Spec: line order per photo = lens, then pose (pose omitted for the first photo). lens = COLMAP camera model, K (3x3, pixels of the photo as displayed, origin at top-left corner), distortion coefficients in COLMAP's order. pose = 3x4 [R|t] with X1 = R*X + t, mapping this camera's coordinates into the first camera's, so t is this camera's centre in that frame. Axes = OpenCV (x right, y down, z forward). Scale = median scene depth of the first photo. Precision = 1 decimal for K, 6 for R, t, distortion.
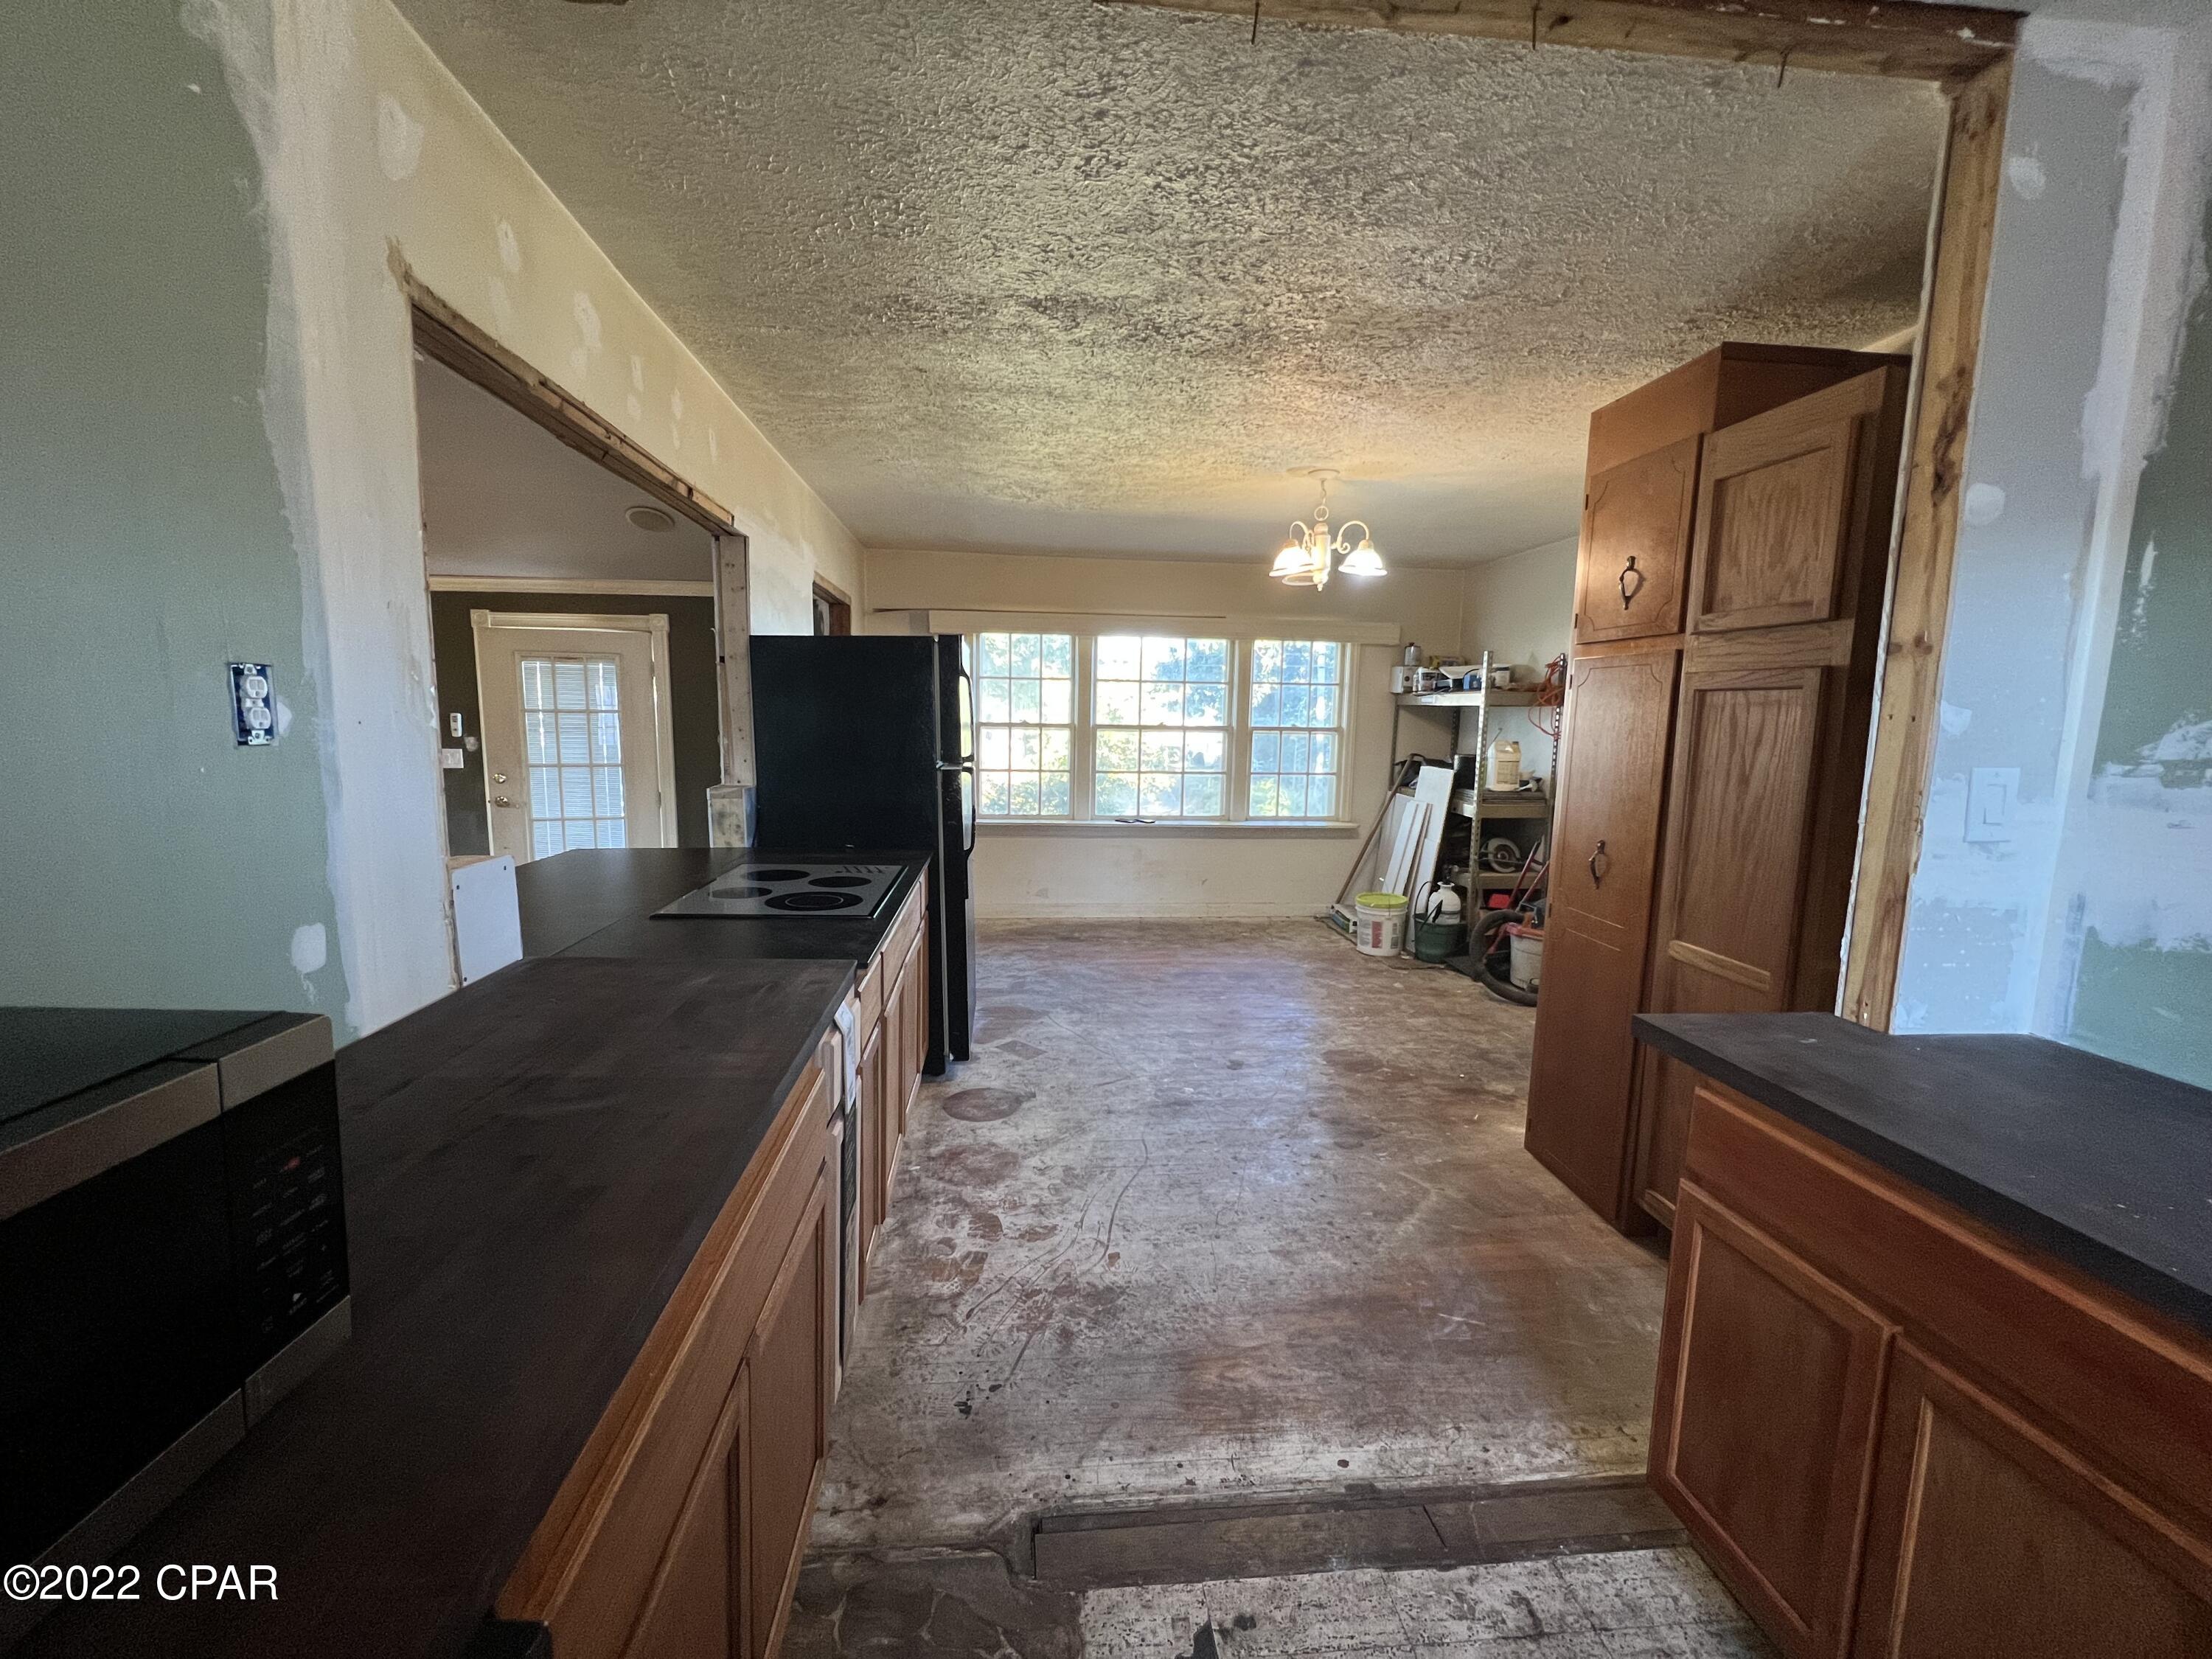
lens RADIAL K [[880.1, 0, 1098.4], [0, 880.1, 829.1], [0, 0, 1]] dist [0.000063, -0.000263]
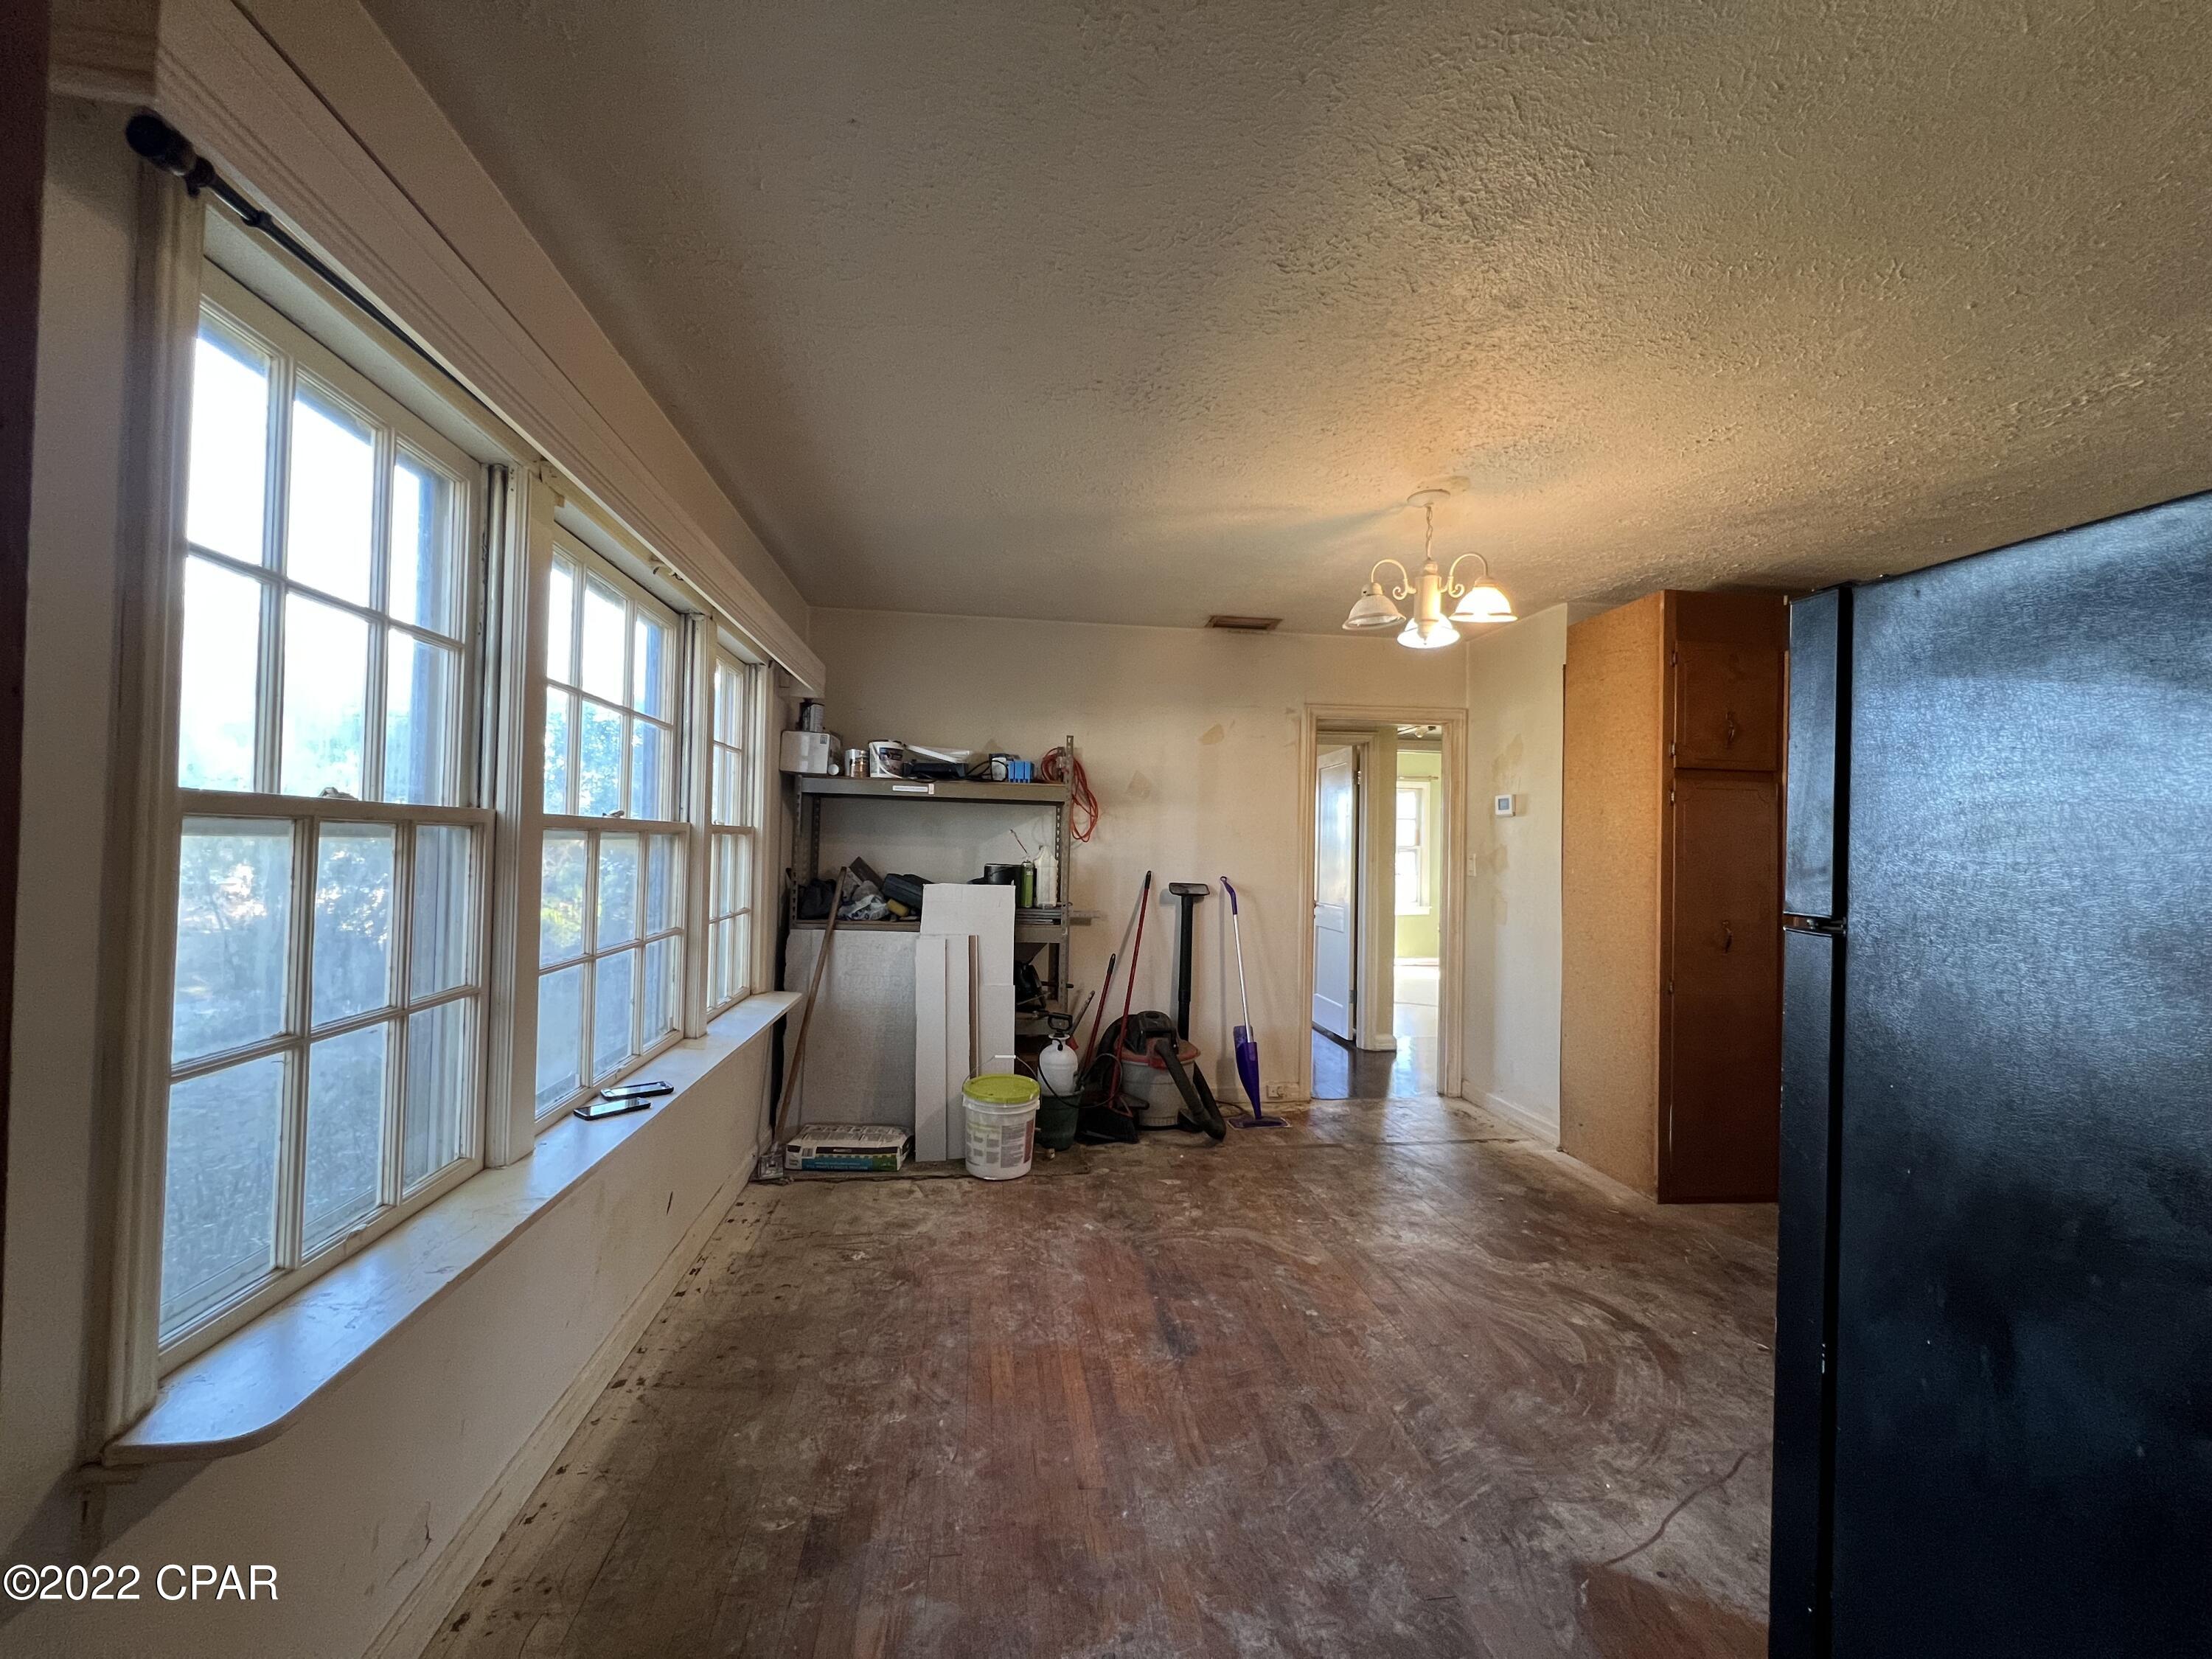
lens RADIAL K [[888.0, 0, 1098.6], [0, 888.0, 825.4], [0, 0, 1]] dist [0.000174, 0.000017]
pose [[-0.033144, 0.002524, 0.999447, -0.753711], [0.106400, 0.994323, 0.001017, -0.235827], [-0.993771, 0.106375, -0.033224, 2.031486]]
